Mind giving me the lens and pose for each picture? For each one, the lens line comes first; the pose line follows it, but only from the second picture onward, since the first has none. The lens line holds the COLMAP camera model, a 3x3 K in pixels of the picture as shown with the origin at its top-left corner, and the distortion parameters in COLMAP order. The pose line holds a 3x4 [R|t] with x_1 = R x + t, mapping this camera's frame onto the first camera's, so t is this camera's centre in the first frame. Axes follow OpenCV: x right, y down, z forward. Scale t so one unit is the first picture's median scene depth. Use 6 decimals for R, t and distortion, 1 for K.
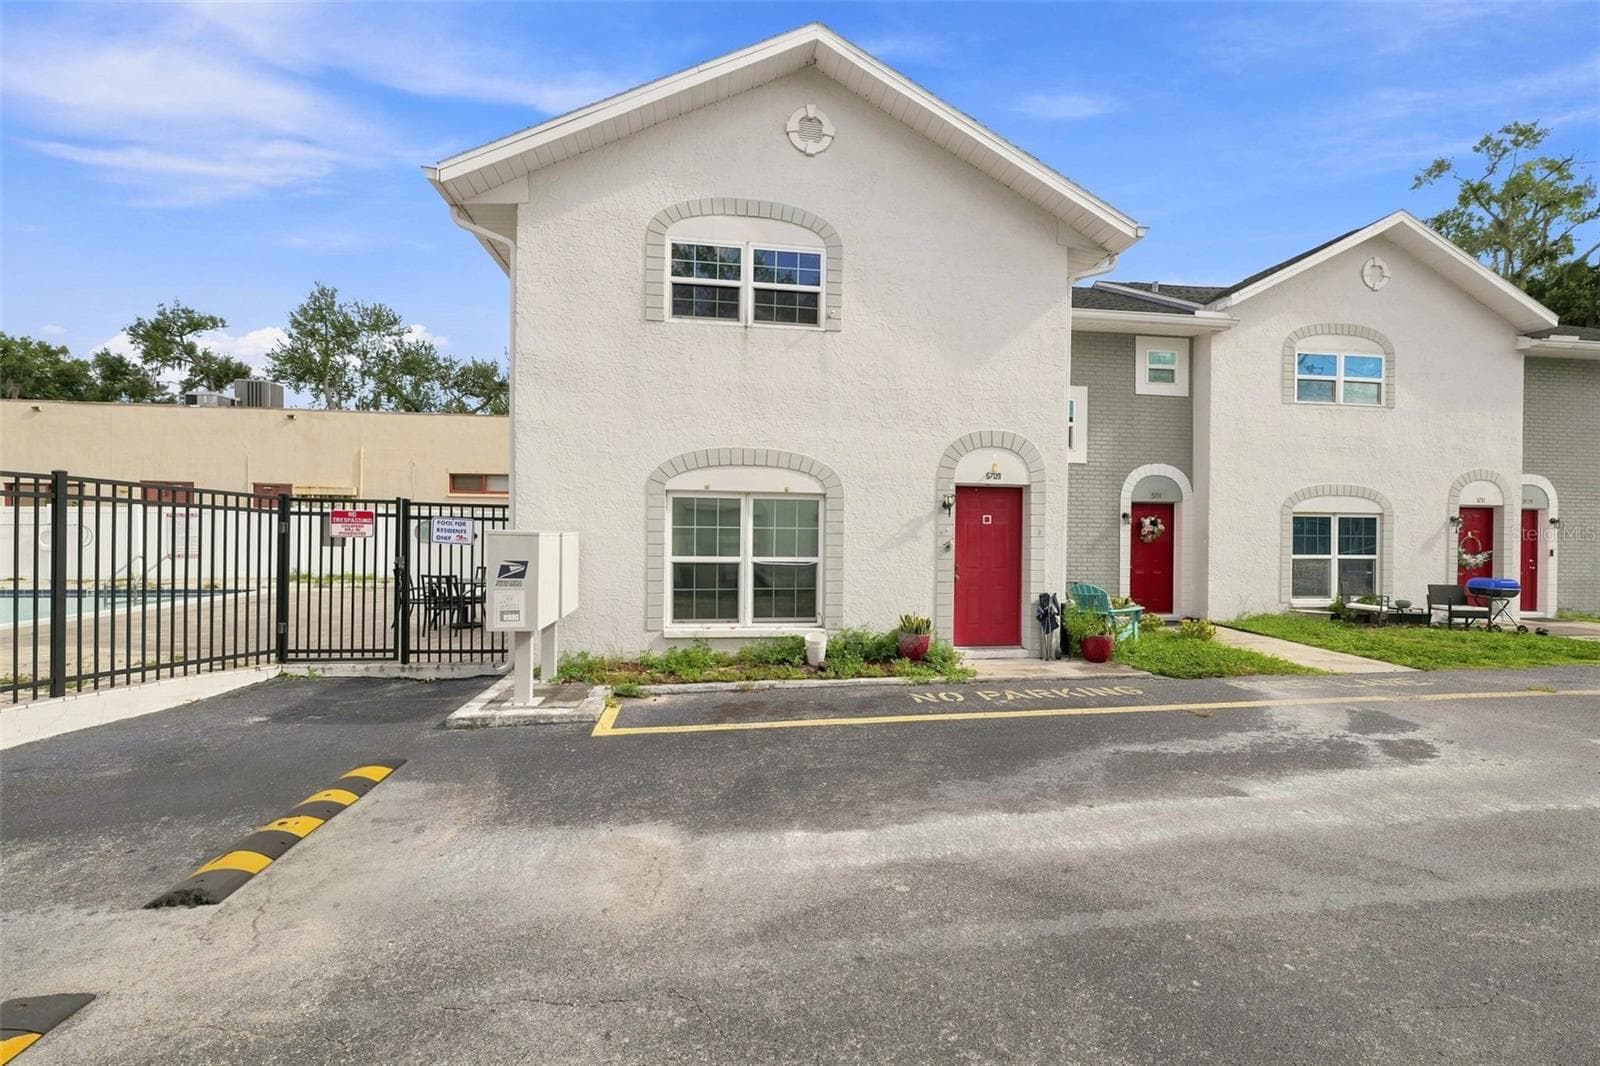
lens RADIAL K [[651.5, 0, 803.6], [0, 651.5, 533.8], [0, 0, 1]] dist [-0.000901, 0.000925]
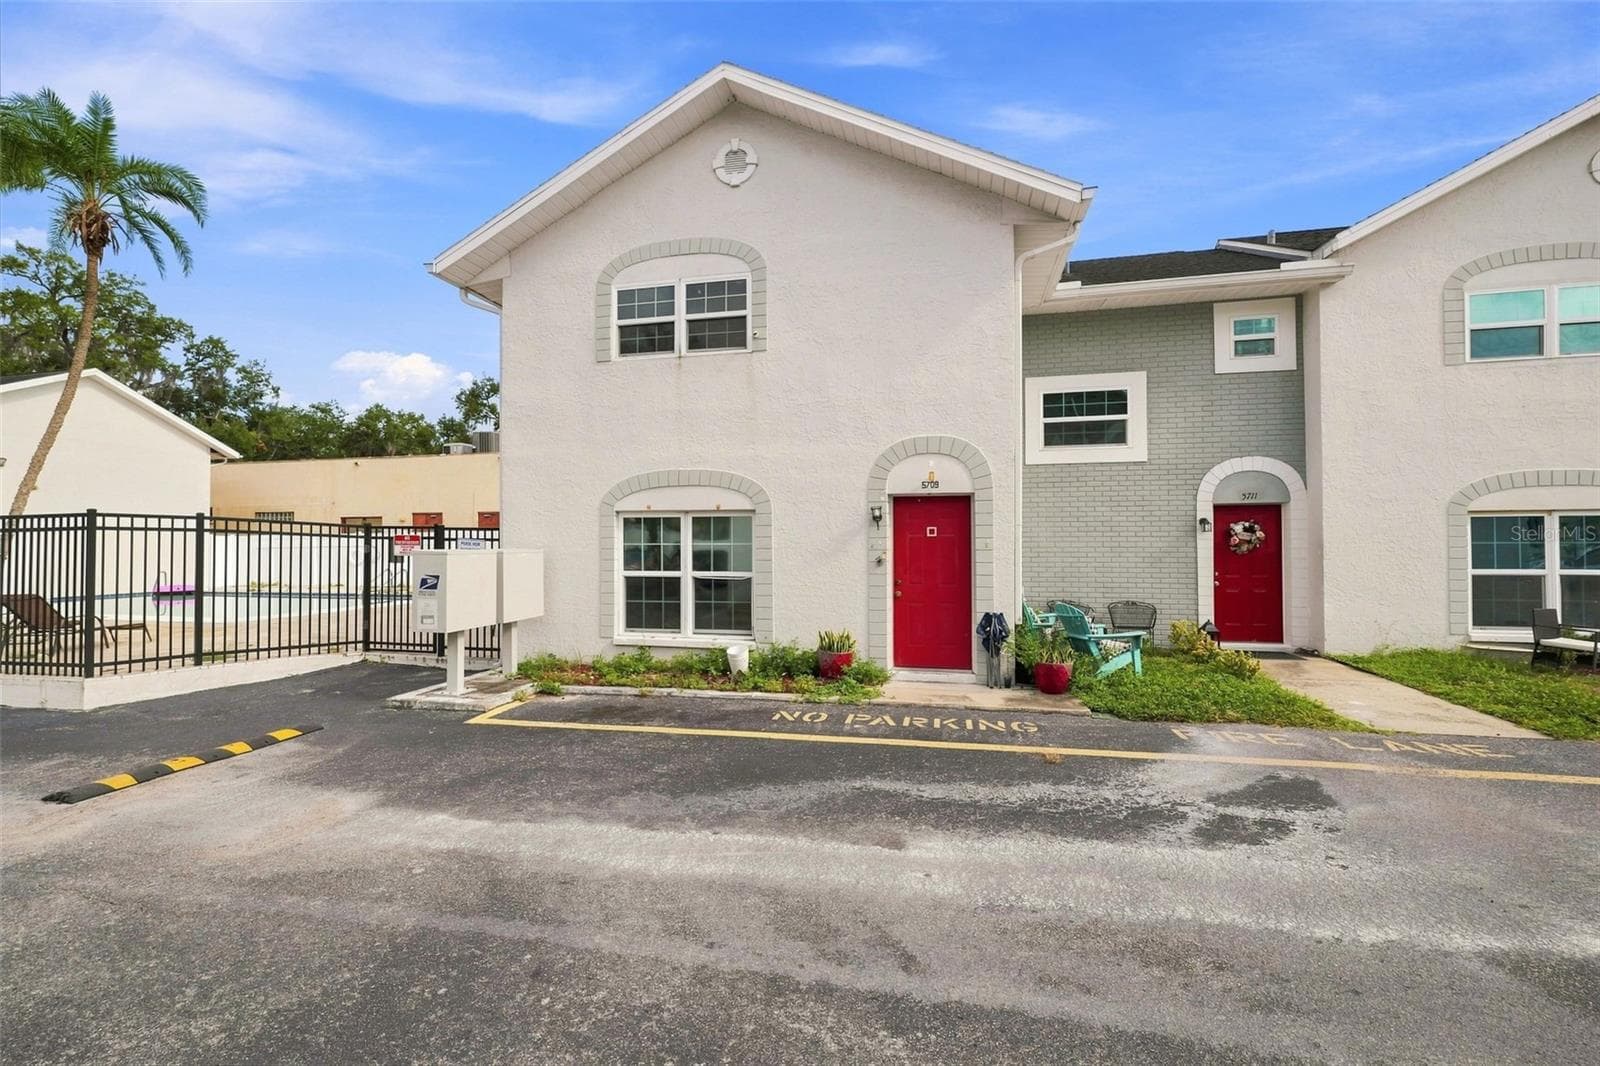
lens RADIAL K [[651.5, 0, 803.6], [0, 651.5, 533.8], [0, 0, 1]] dist [-0.000901, 0.000925]
pose [[0.934651, -0.018539, -0.355082, 0.475995], [0.011908, 0.999712, -0.020851, -0.001524], [0.355366, 0.015260, 0.934602, 0.072306]]
